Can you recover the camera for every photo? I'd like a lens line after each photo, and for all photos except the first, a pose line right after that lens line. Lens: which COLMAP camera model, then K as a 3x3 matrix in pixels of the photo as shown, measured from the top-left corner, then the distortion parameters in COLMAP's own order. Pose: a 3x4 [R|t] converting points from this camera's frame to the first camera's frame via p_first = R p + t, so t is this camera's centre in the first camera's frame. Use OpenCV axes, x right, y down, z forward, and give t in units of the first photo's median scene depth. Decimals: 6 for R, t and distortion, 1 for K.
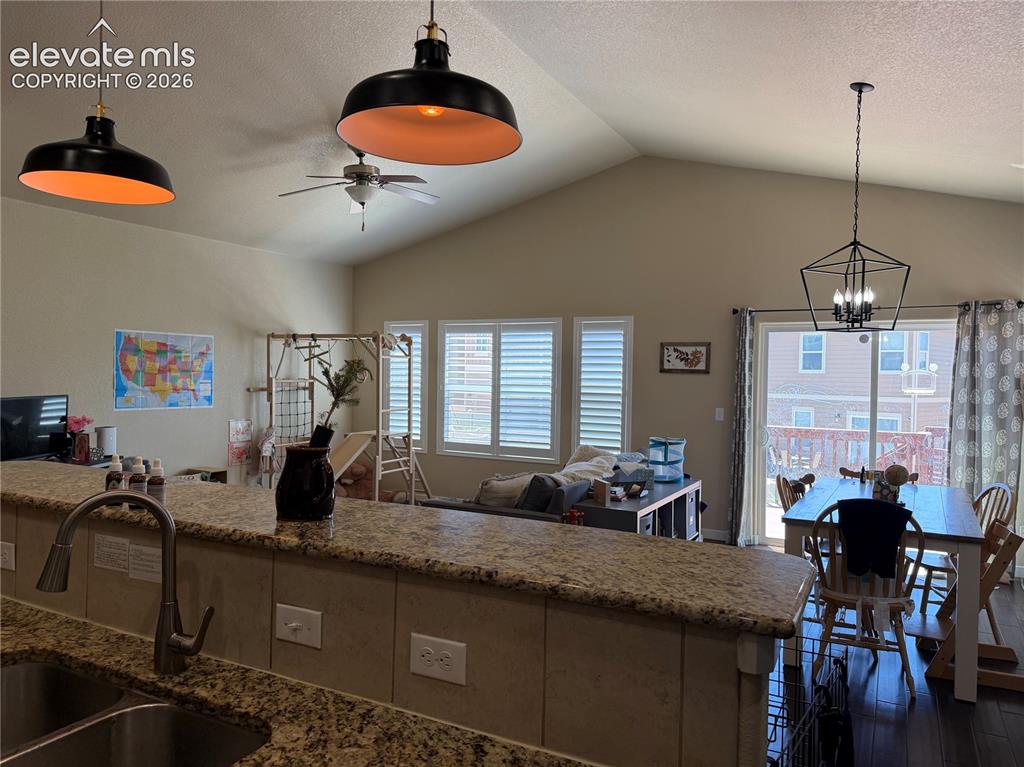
lens RADIAL K [[723.4, 0, 516.2], [0, 723.4, 389.3], [0, 0, 1]] dist [0.055776, -0.054699]
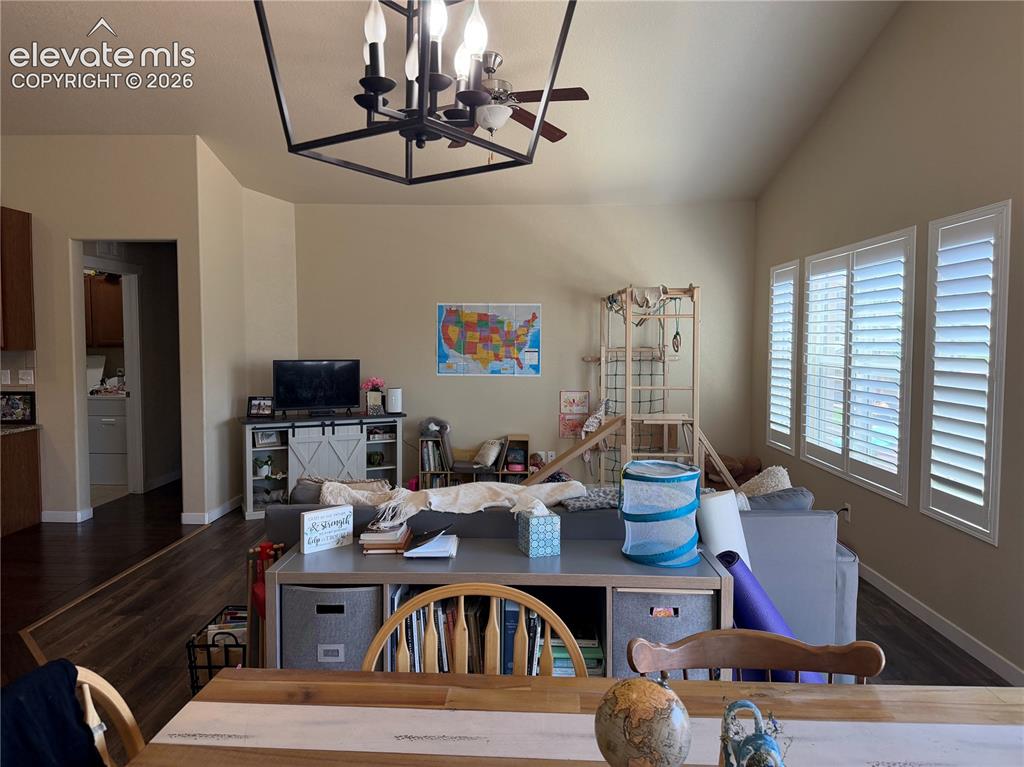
lens RADIAL K [[723.4, 0, 512.8], [0, 723.4, 382.4], [0, 0, 1]] dist [0.055776, -0.054699]
pose [[0.437223, 0.037197, -0.898583, 2.483579], [-0.014444, 0.999306, 0.034339, -0.002254], [0.899237, -0.002034, 0.437457, 3.025605]]
